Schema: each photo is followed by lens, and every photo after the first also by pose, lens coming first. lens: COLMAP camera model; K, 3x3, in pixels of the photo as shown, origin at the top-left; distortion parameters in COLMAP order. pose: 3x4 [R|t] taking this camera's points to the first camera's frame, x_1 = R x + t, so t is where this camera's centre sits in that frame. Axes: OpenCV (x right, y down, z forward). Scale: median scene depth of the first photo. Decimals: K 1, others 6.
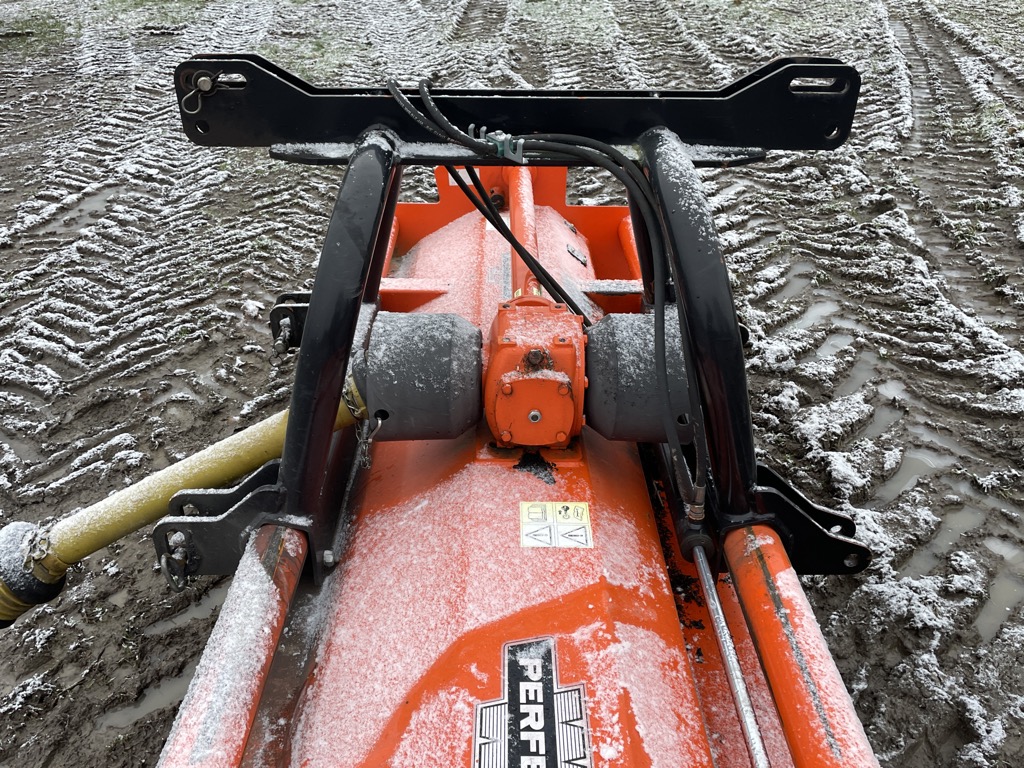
lens RADIAL K [[856.1, 0, 504.2], [0, 856.1, 390.4], [0, 0, 1]] dist [0.093419, -0.116309]
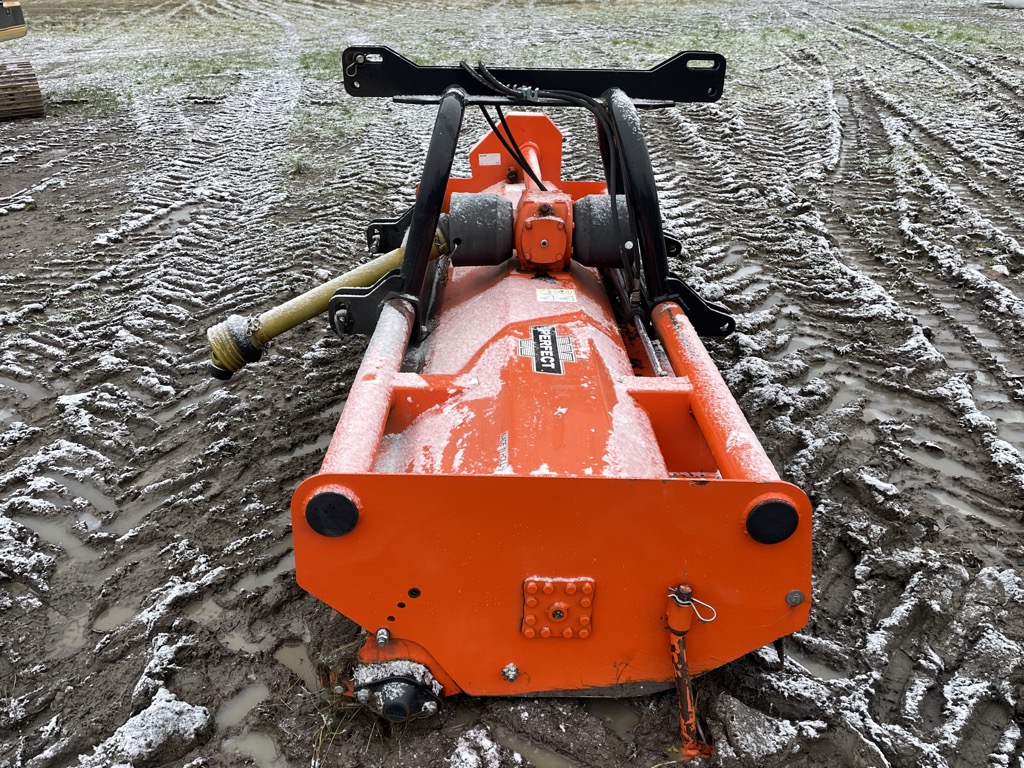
lens RADIAL K [[839.7, 0, 512.0], [0, 839.7, 384.0], [0, 0, 1]] dist [0.092047, -0.119874]
pose [[0.999880, 0.004080, 0.014935, -0.020662], [-0.002723, 0.995961, -0.089750, 0.177996], [-0.015241, 0.089699, 0.995852, -0.260984]]
